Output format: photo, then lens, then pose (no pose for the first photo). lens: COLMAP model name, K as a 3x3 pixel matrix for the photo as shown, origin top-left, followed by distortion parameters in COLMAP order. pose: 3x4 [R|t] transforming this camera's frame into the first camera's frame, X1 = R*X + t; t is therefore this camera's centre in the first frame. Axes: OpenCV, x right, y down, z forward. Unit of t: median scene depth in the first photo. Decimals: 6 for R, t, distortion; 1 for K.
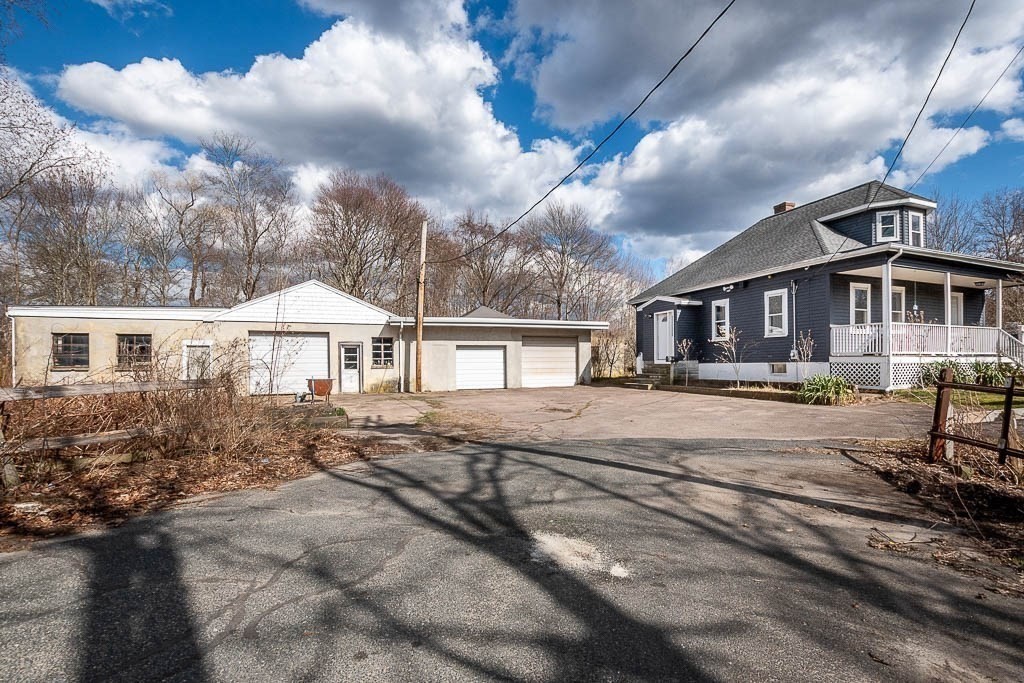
lens RADIAL K [[446.0, 0, 513.3], [0, 446.0, 366.7], [0, 0, 1]] dist [-0.075154, 0.000016]
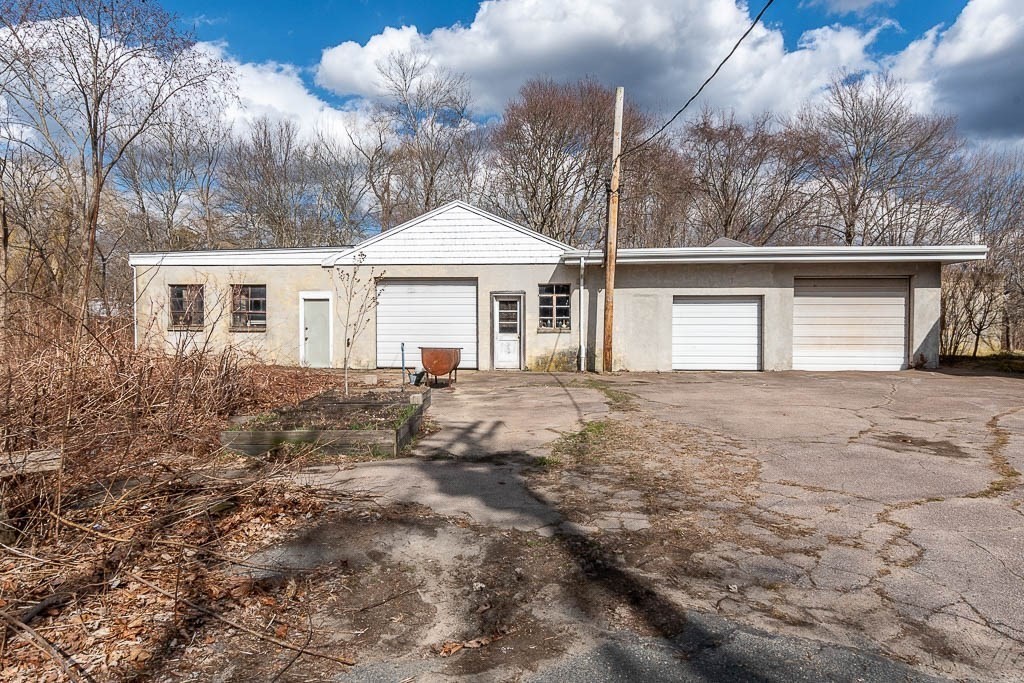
lens RADIAL K [[604.6, 0, 512.0], [0, 604.6, 341.5], [0, 0, 1]] dist [-0.002042, -0.000362]
pose [[0.919716, 0.019076, -0.392121, -0.007801], [-0.013037, 0.999752, 0.018059, 0.001586], [0.392368, -0.011497, 0.919736, 0.171323]]
